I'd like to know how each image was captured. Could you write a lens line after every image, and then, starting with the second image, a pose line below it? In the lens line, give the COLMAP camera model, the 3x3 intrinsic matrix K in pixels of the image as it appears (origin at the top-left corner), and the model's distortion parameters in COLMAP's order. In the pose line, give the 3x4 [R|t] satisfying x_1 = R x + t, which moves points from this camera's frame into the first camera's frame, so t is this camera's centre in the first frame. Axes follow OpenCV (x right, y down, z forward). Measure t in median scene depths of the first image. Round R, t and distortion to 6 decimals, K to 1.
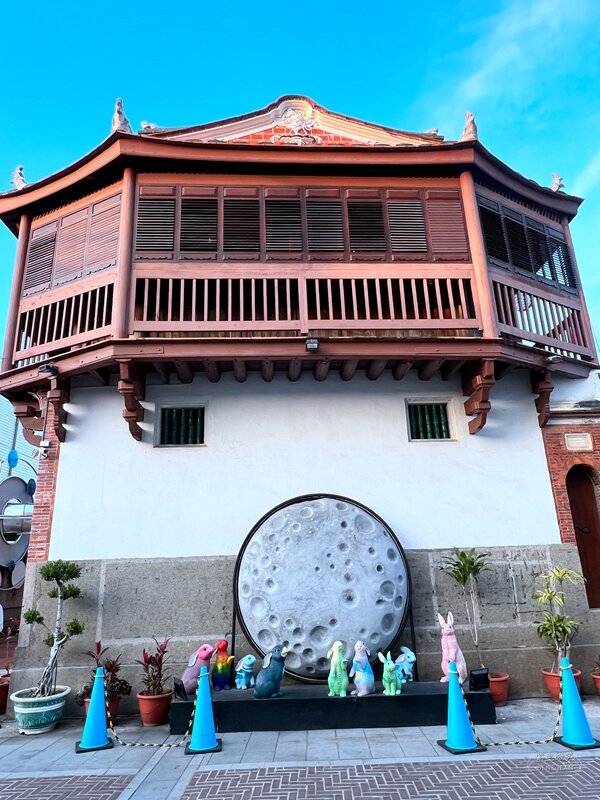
lens RADIAL K [[523.3, 0, 300.0], [0, 523.3, 400.0], [0, 0, 1]] dist [-0.001793, -0.000692]
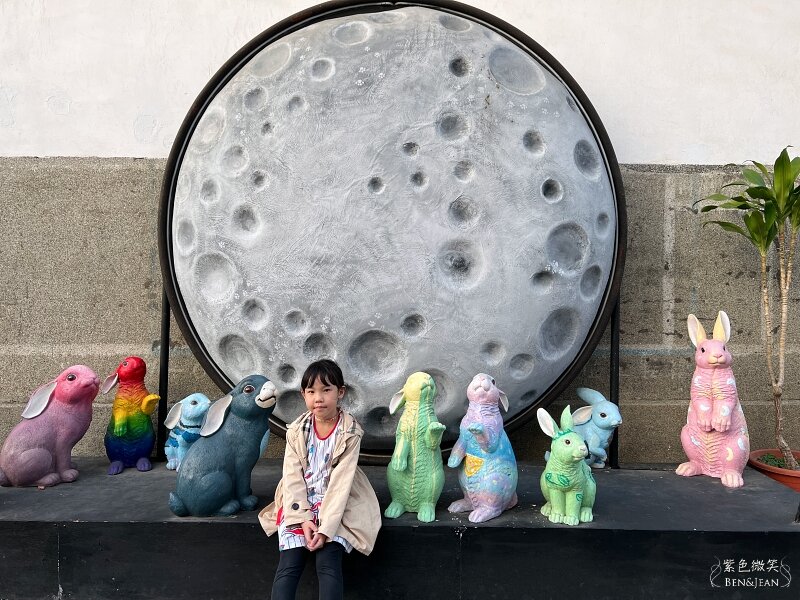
lens RADIAL K [[609.9, 0, 397.0], [0, 609.9, 298.5], [0, 0, 1]] dist [0.057211, -0.000633]
pose [[0.999305, 0.037169, -0.002896, 0.051981], [-0.034141, 0.943564, 0.329426, 0.260575], [0.014977, -0.329098, 0.944177, 0.585077]]
